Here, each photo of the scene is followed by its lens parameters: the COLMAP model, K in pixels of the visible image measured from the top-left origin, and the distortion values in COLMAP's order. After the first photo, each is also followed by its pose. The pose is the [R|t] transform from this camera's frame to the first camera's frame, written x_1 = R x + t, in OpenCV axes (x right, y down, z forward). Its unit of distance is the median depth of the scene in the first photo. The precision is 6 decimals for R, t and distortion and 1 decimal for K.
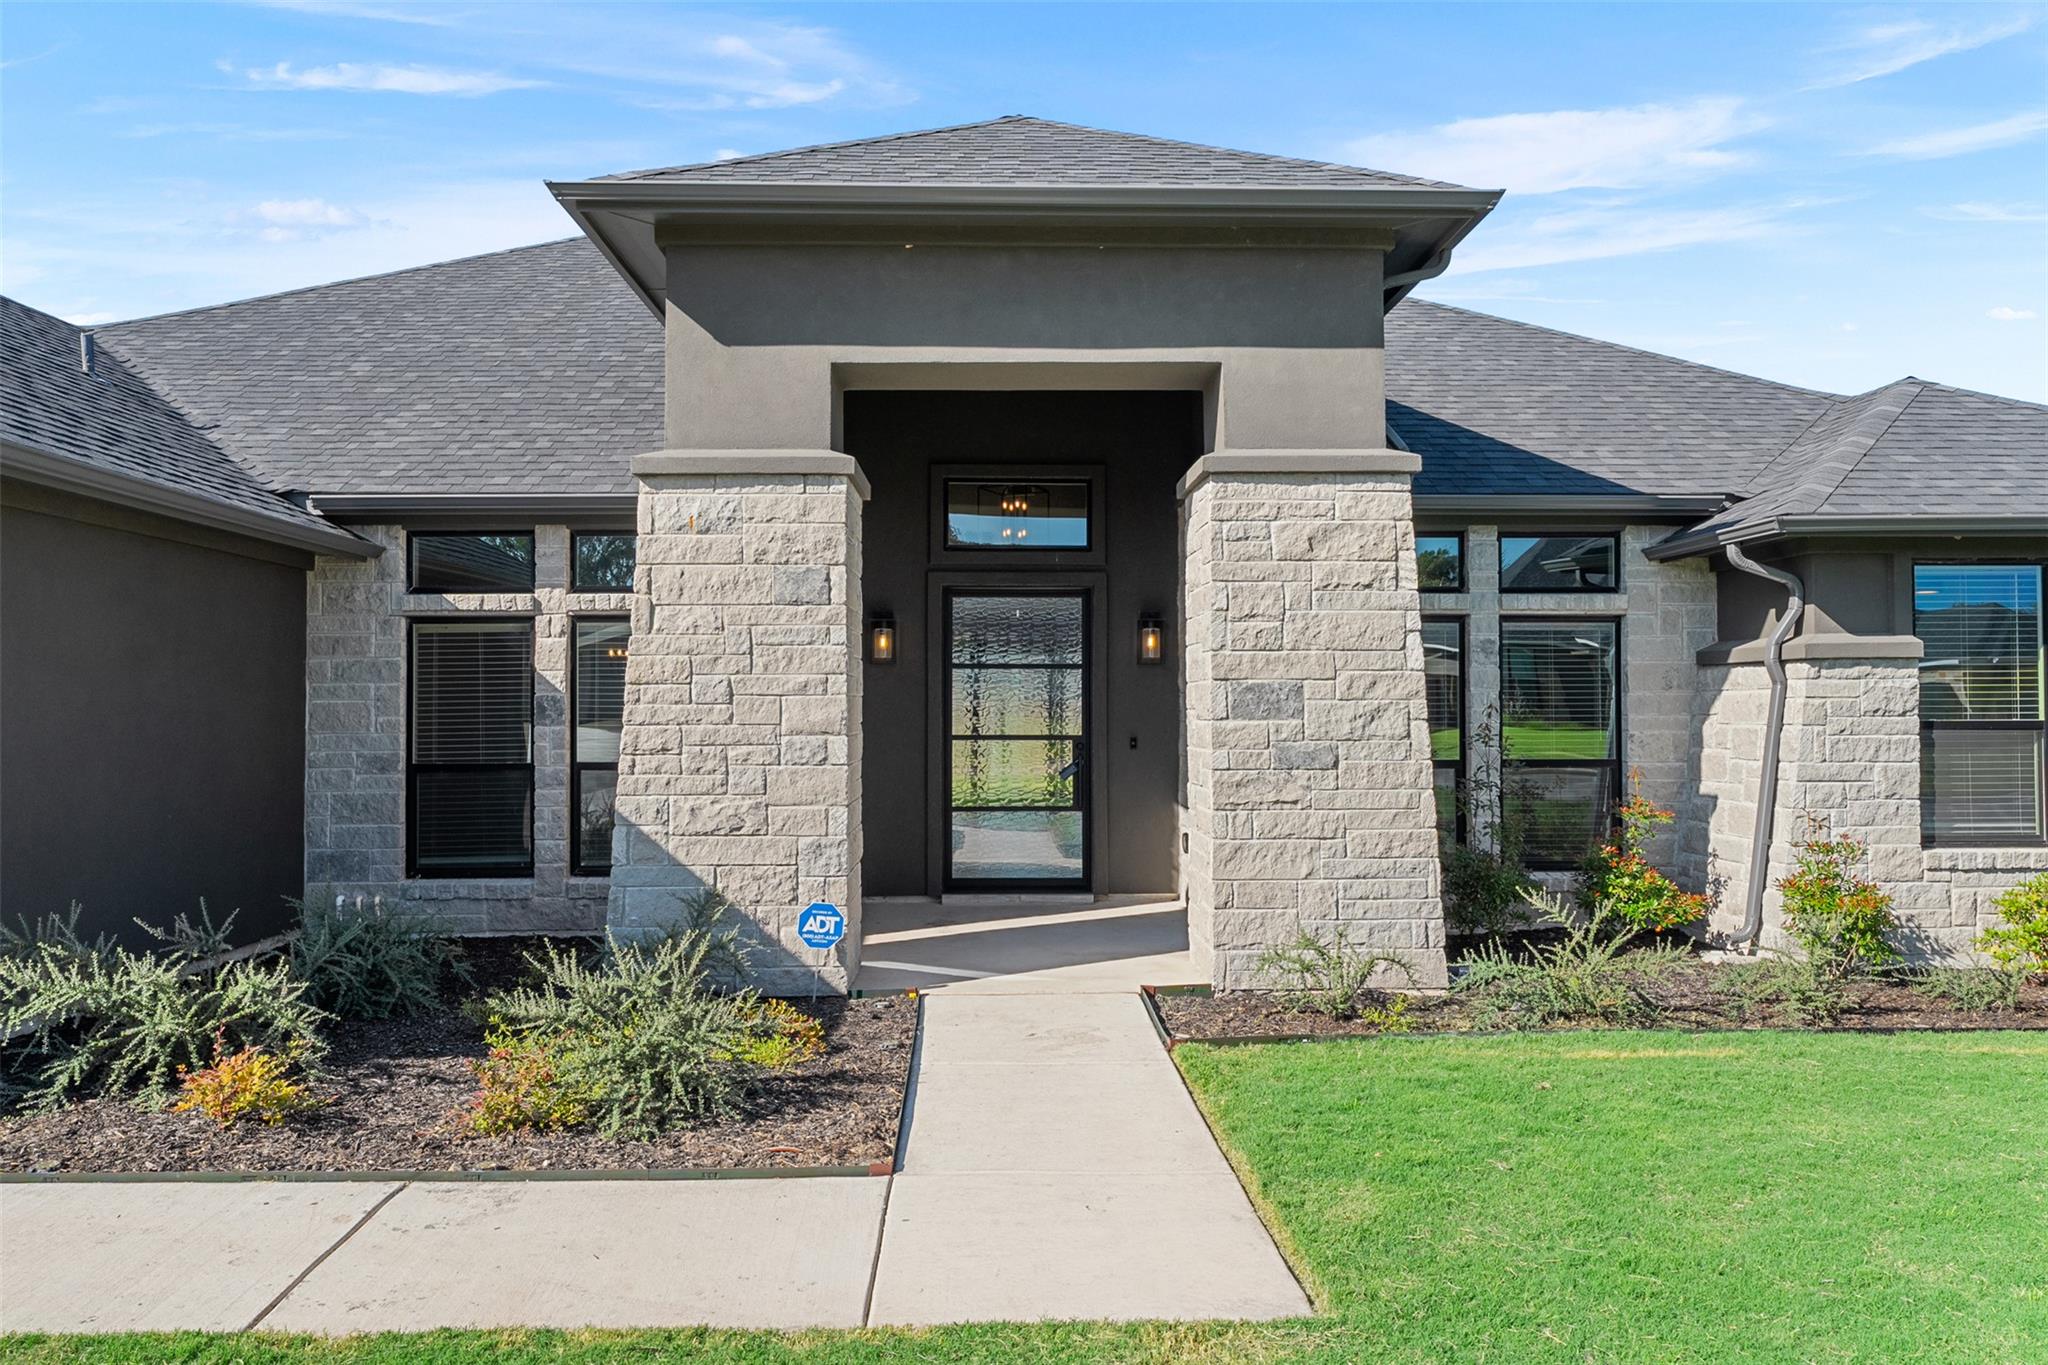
lens RADIAL K [[1445.4, 0, 1024.0], [0, 1445.4, 682.5], [0, 0, 1]] dist [0.001355, 0.000387]
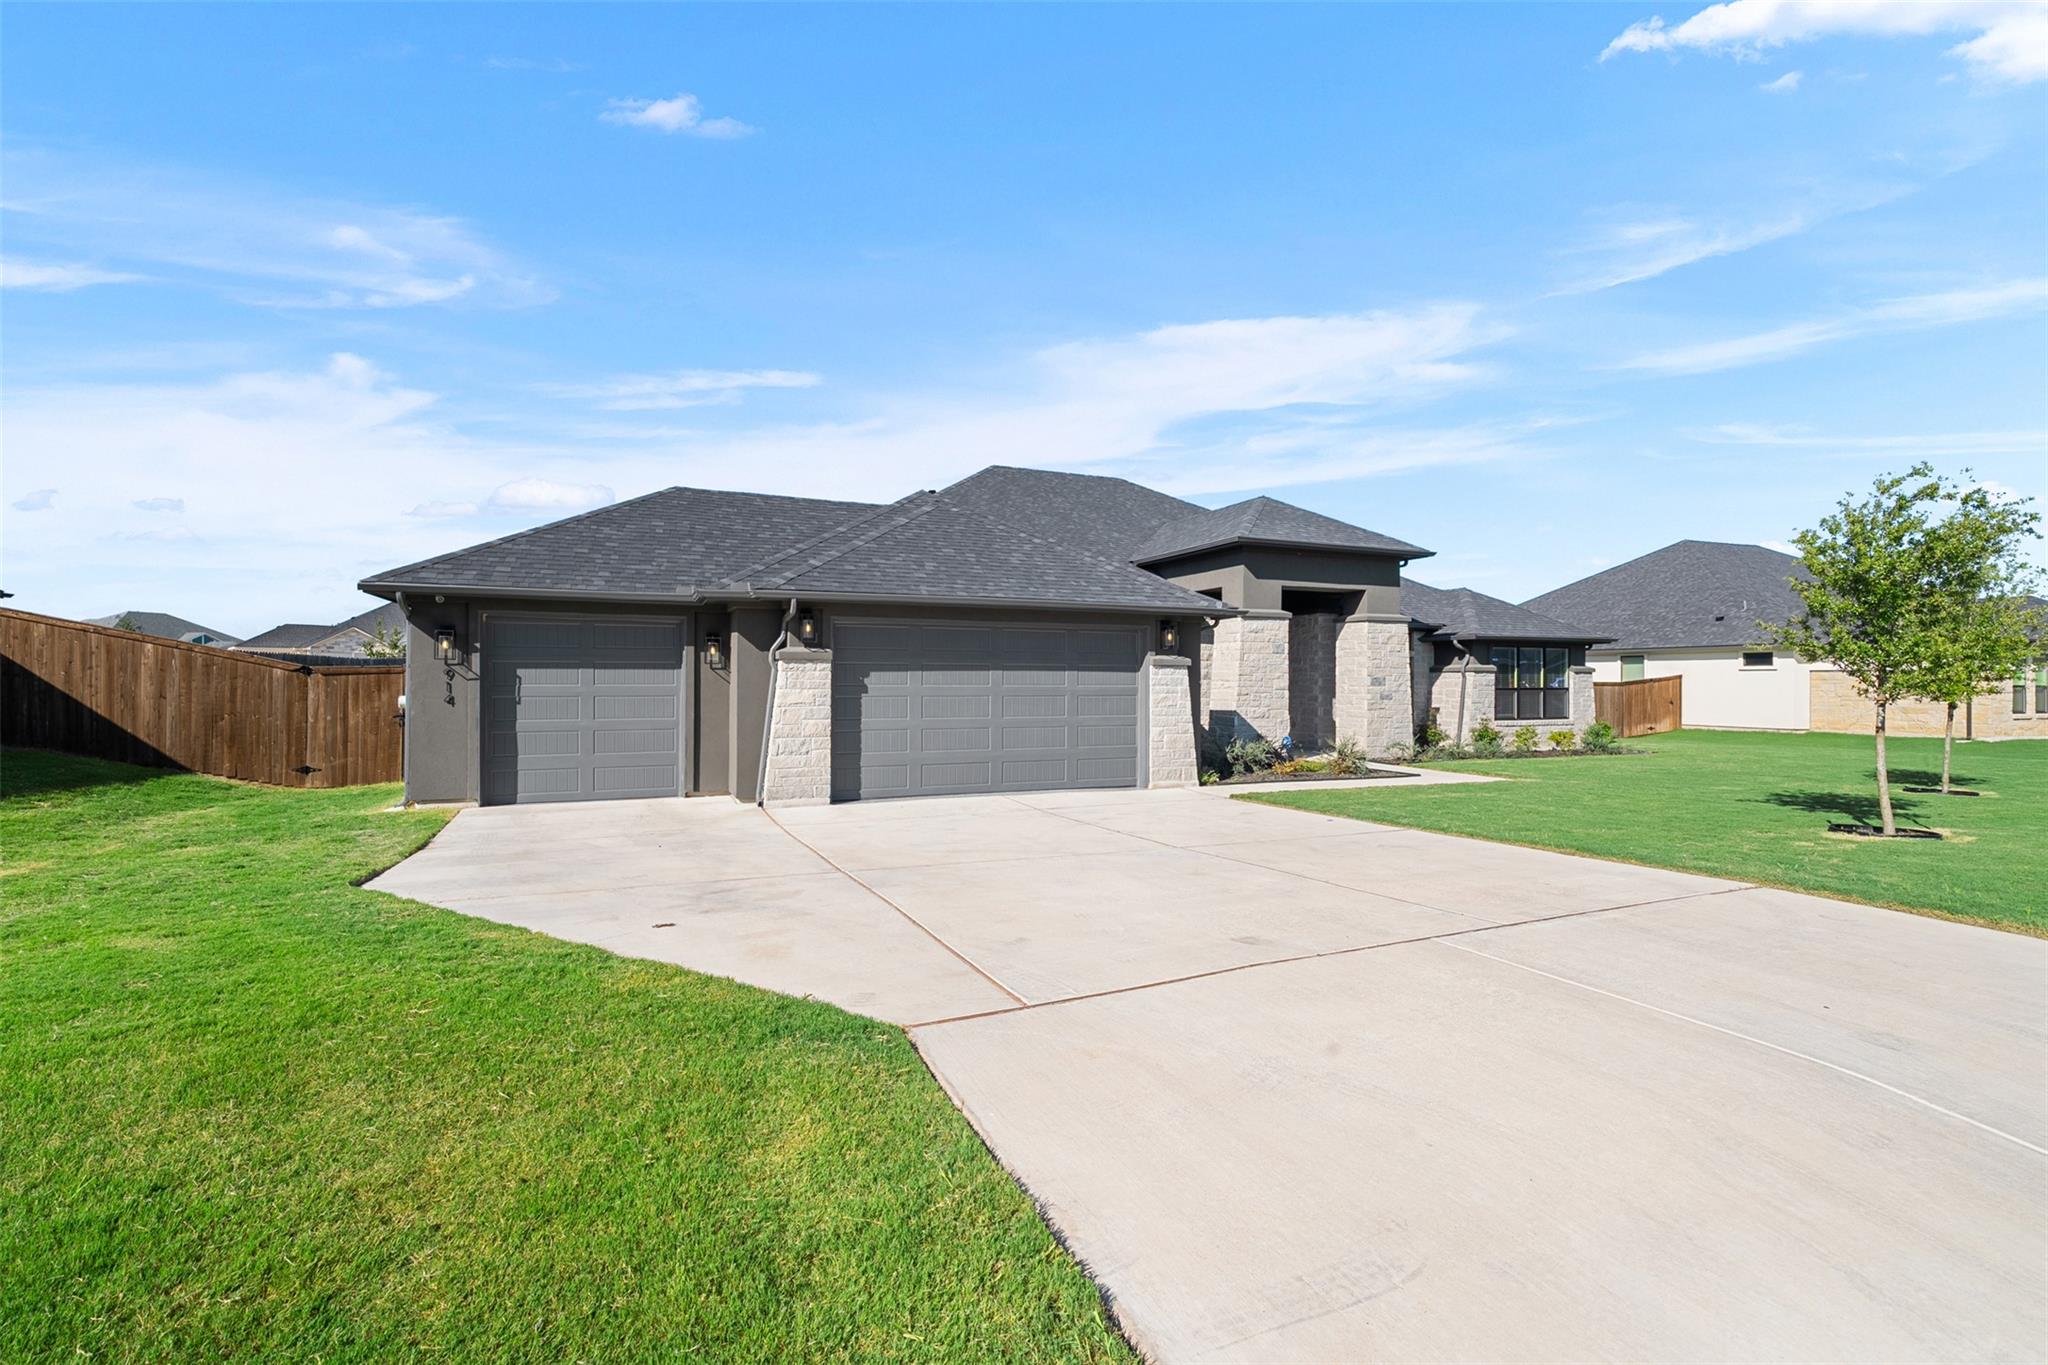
lens RADIAL K [[944.7, 0, 1033.7], [0, 944.7, 679.4], [0, 0, 1]] dist [0.000213, 0.000082]
pose [[0.921824, 0.007520, 0.387535, -1.532008], [-0.016285, 0.999680, 0.019339, -0.024656], [-0.387266, -0.024138, 0.921652, -0.877352]]
